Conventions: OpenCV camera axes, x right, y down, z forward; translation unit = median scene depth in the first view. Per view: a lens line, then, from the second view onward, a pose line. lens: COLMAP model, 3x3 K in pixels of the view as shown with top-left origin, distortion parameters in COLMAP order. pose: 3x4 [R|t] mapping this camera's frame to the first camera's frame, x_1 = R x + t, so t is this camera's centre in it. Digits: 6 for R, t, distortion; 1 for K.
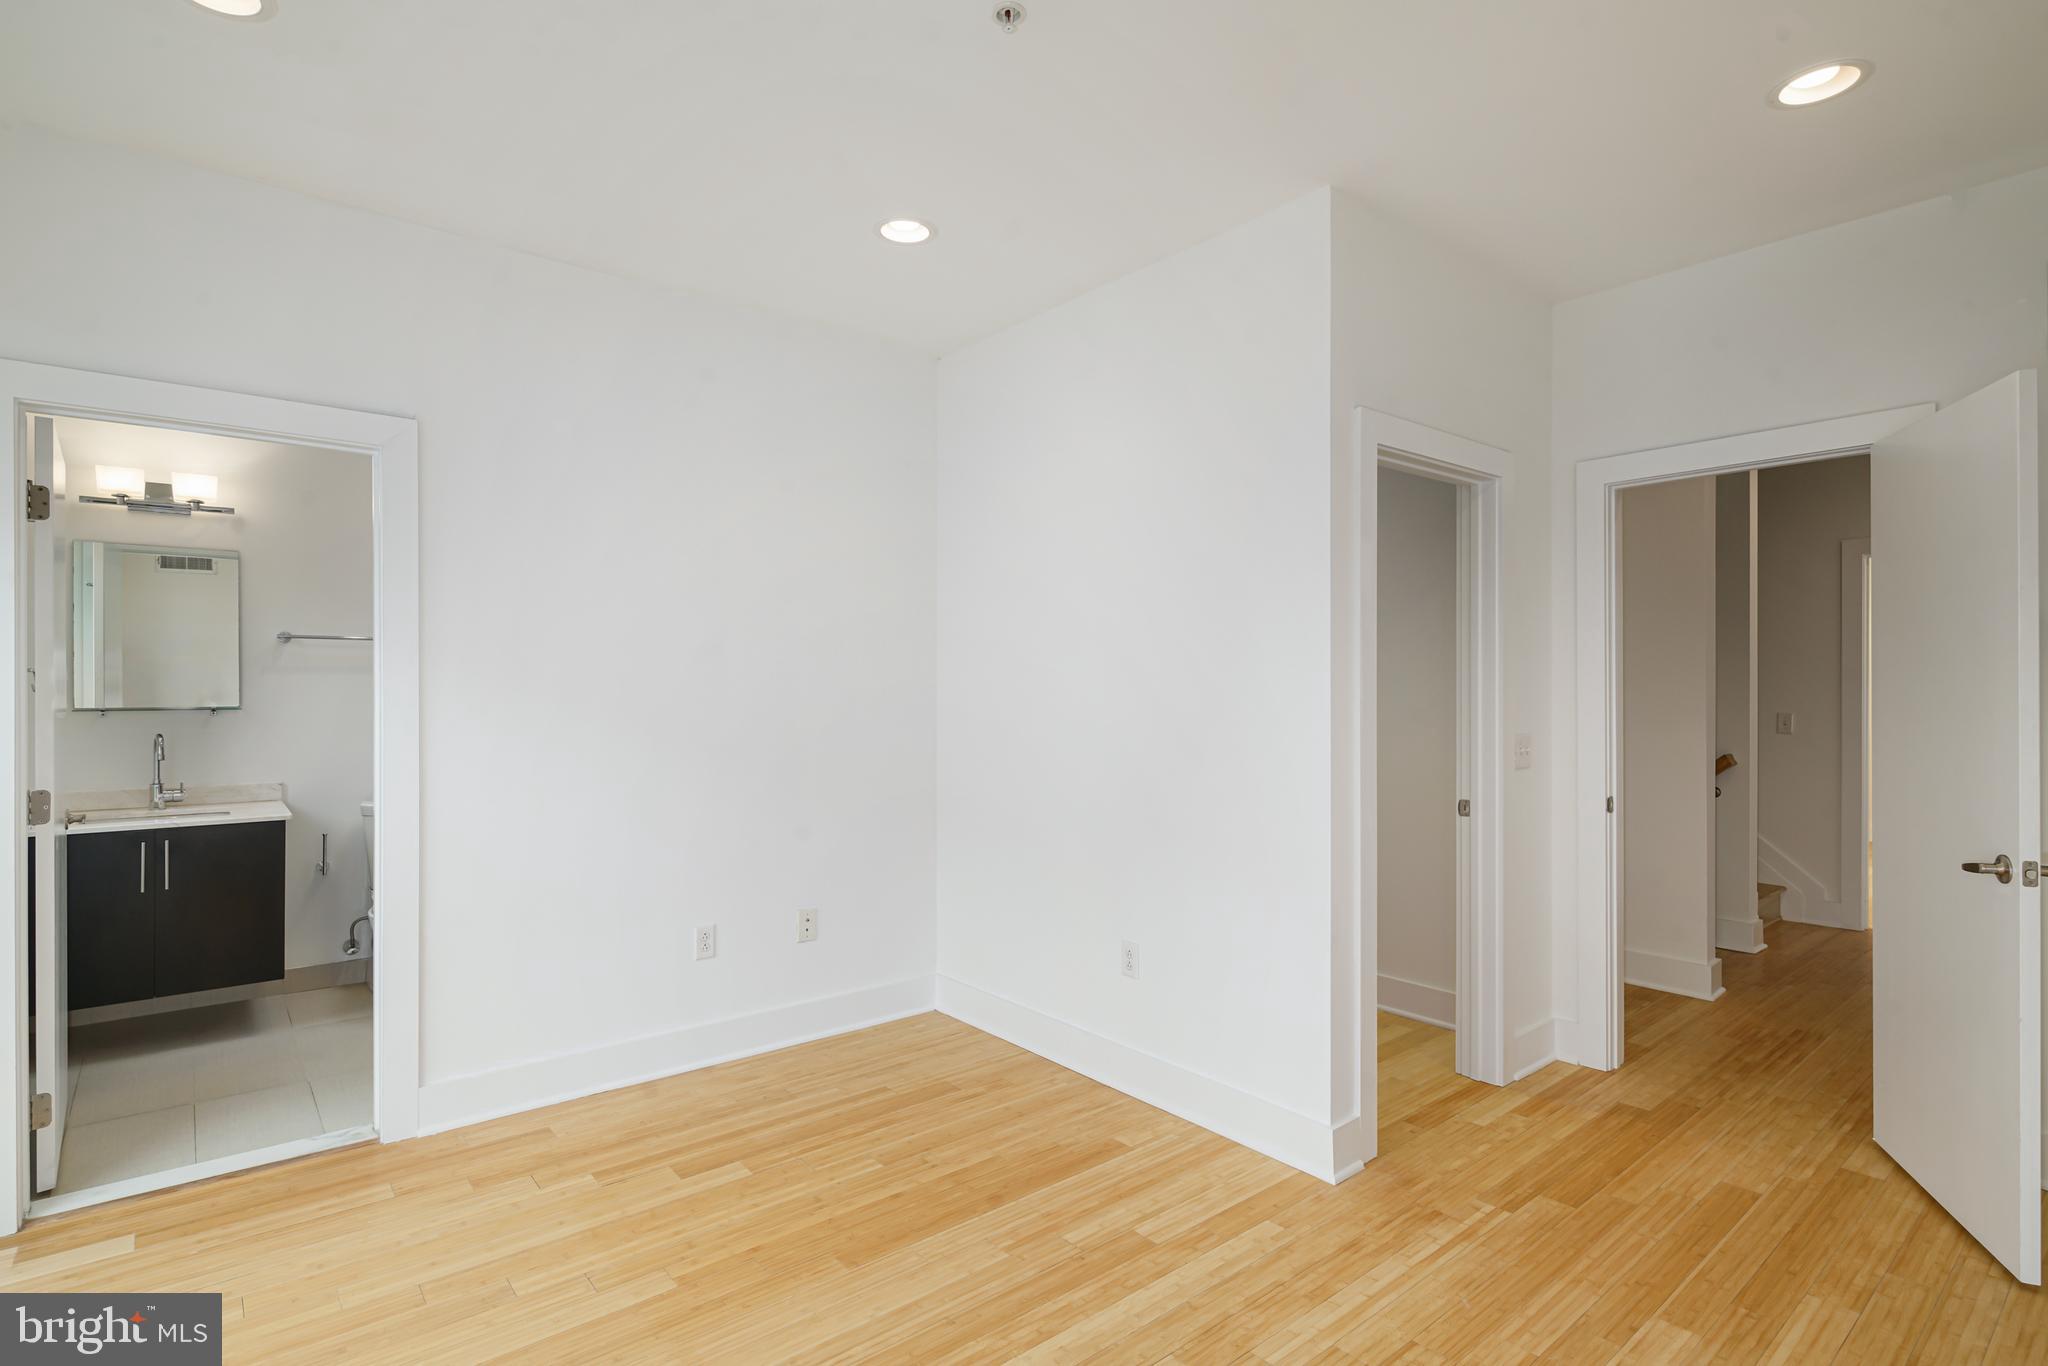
lens RADIAL K [[1009.1, 0, 1010.0], [0, 1009.1, 663.5], [0, 0, 1]] dist [0.000903, -0.000542]
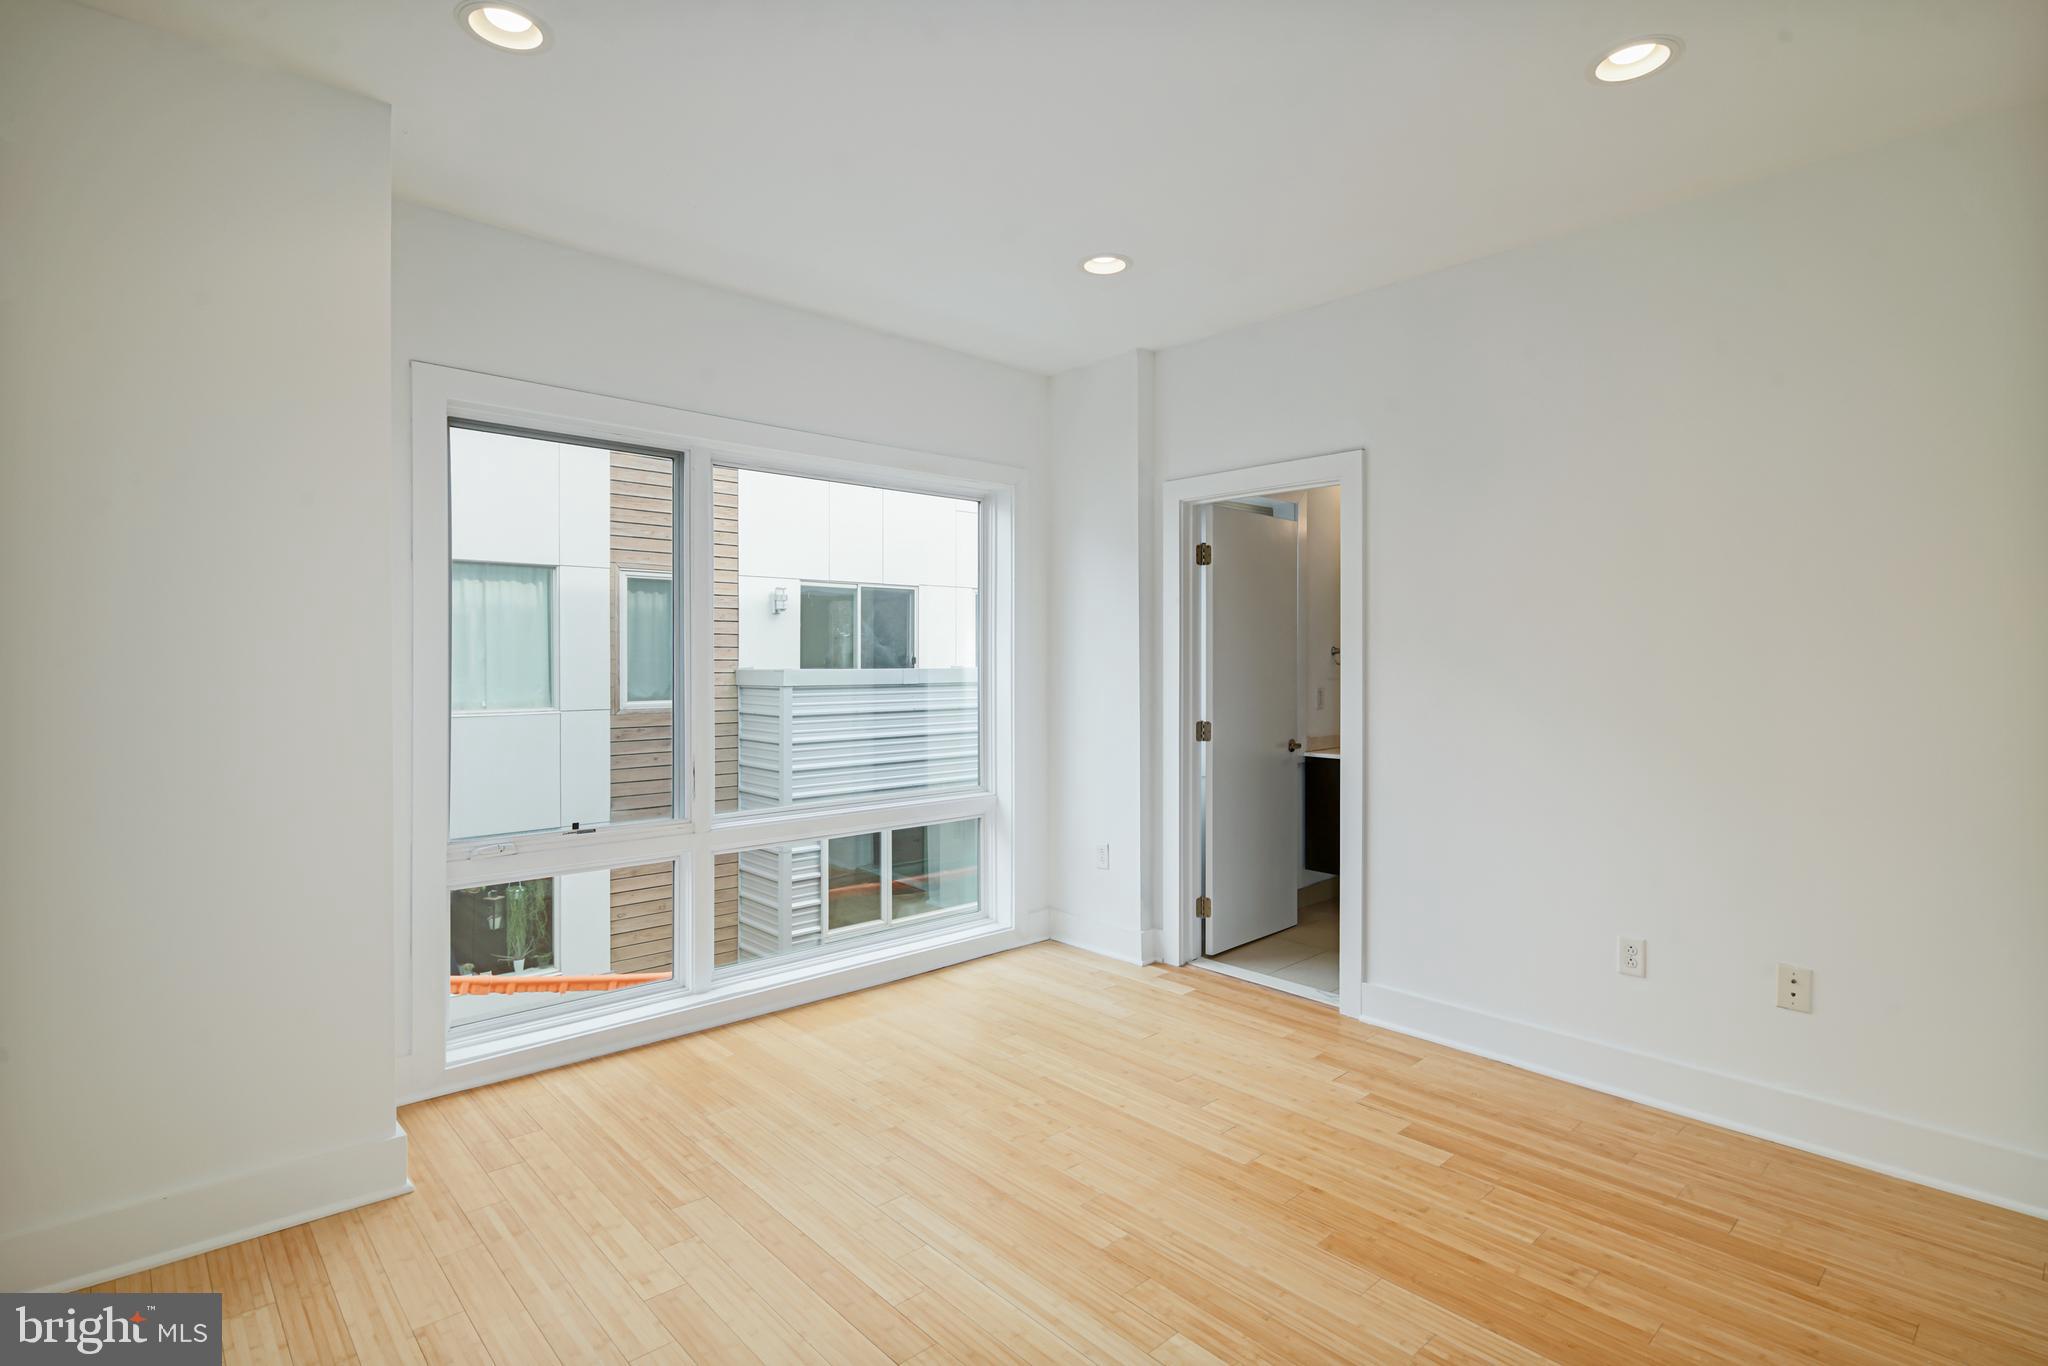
lens RADIAL K [[1009.1, 0, 1010.0], [0, 1009.1, 663.5], [0, 0, 1]] dist [0.000903, -0.000542]
pose [[0.039813, 0.002554, -0.999204, 0.652224], [0.021102, 0.999772, 0.003397, 0.013147], [0.998984, -0.021220, 0.039750, 0.531284]]
